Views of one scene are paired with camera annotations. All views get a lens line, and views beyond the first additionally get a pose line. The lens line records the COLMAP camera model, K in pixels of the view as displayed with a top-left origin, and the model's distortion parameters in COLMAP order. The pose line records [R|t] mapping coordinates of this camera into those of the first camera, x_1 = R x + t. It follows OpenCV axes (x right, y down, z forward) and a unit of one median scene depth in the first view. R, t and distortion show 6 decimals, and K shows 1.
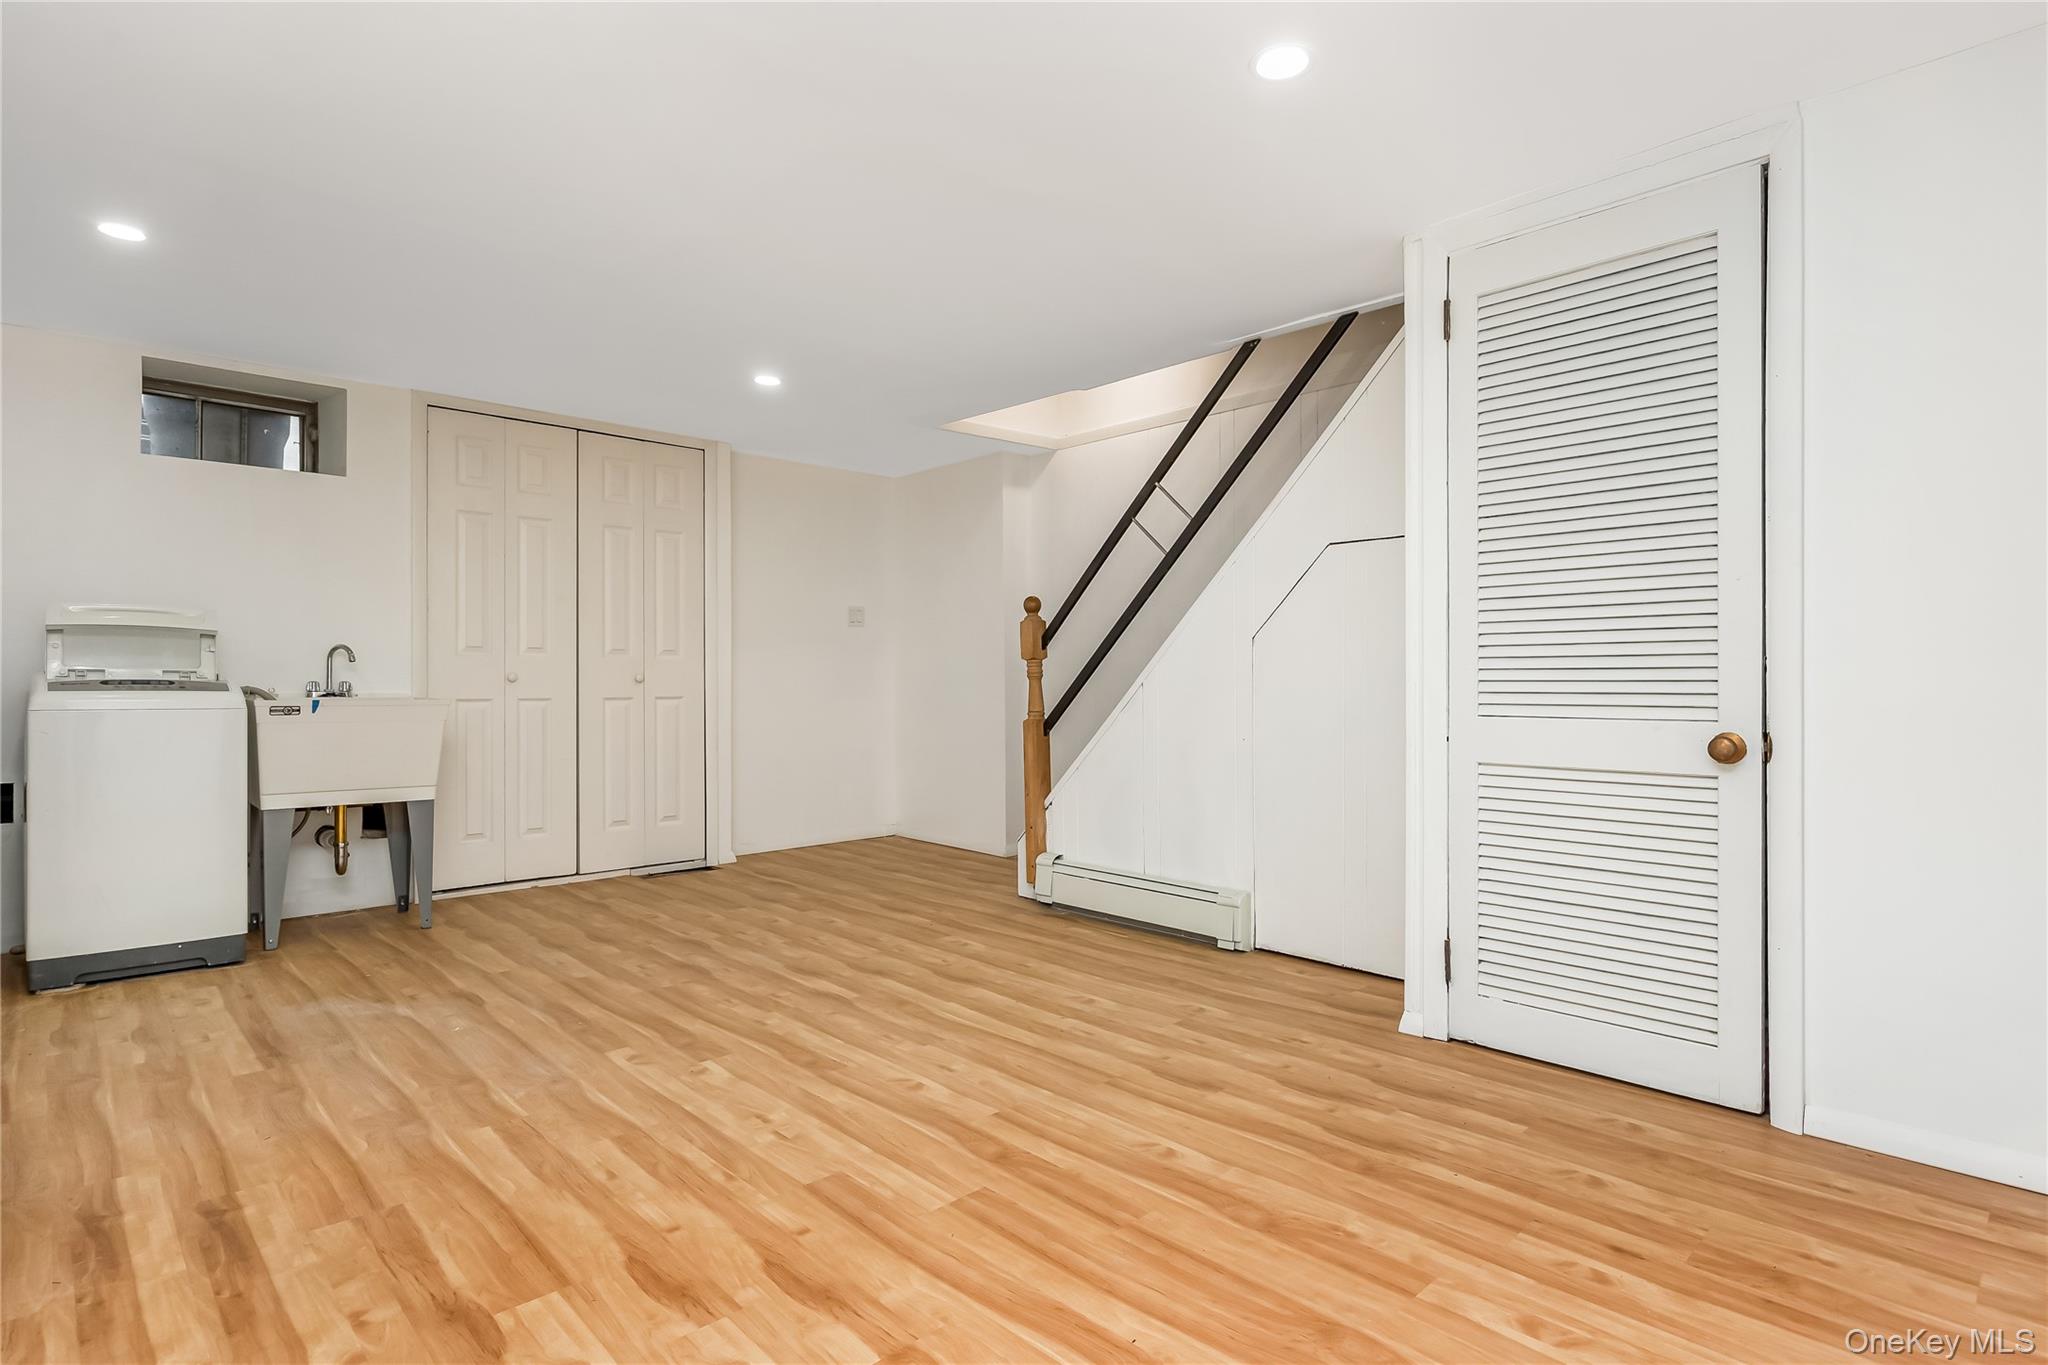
lens RADIAL K [[1040.5, 0, 1023.0], [0, 1040.5, 730.6], [0, 0, 1]] dist [-0.002910, -0.000434]
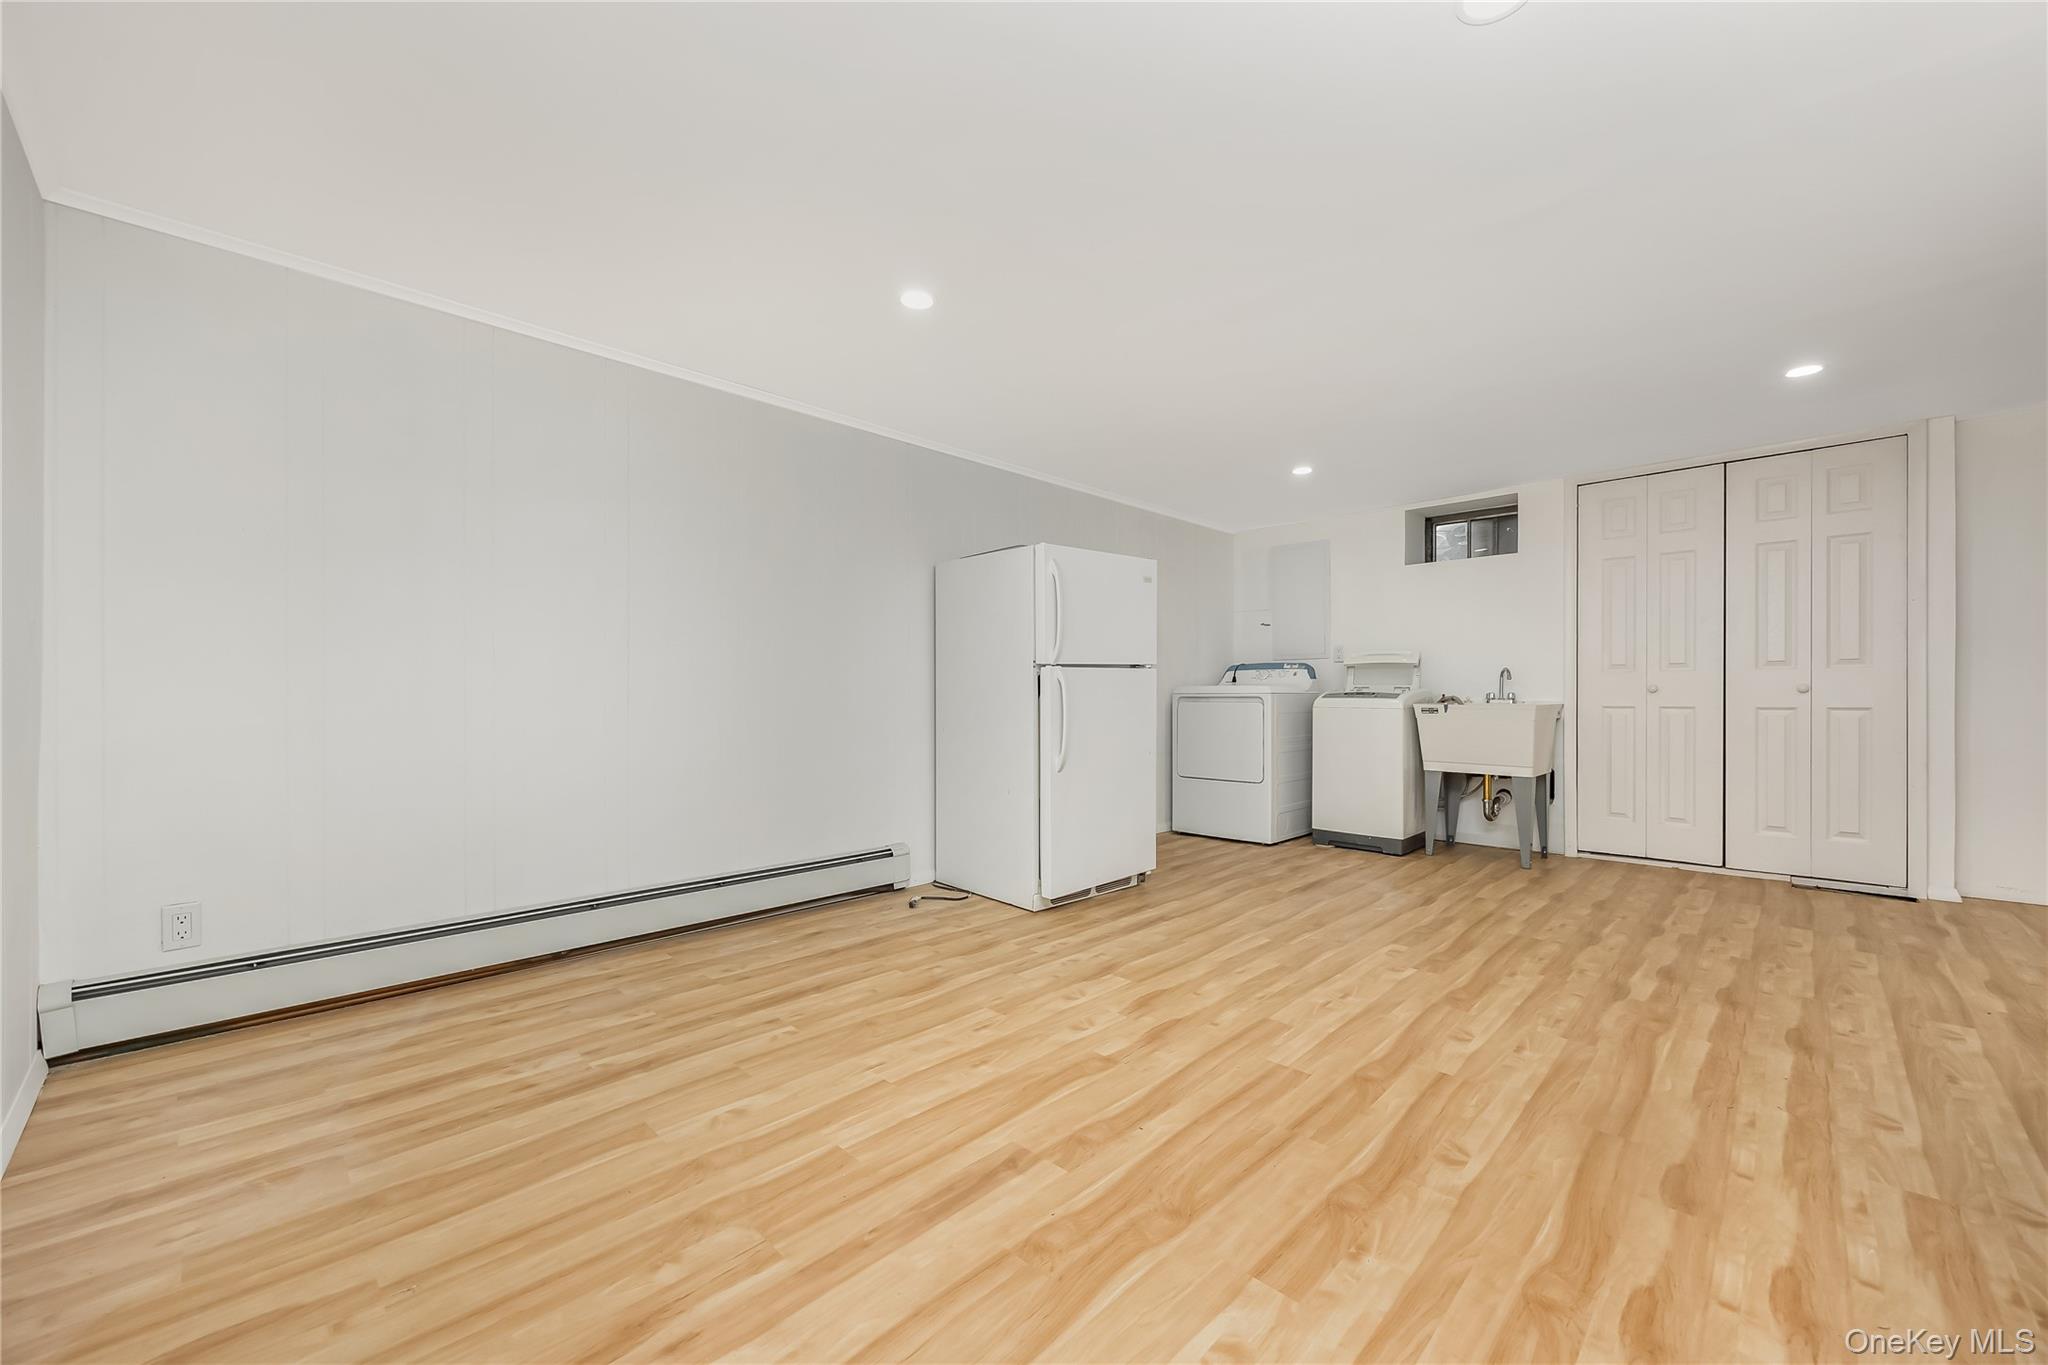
lens RADIAL K [[793.1, 0, 1028.5], [0, 793.1, 699.6], [0, 0, 1]] dist [-0.002155, -0.000087]
pose [[0.029927, 0.004143, -0.999544, 0.644837], [-0.043326, 0.999057, 0.002844, -0.014435], [0.998613, 0.043221, 0.030078, 0.403052]]
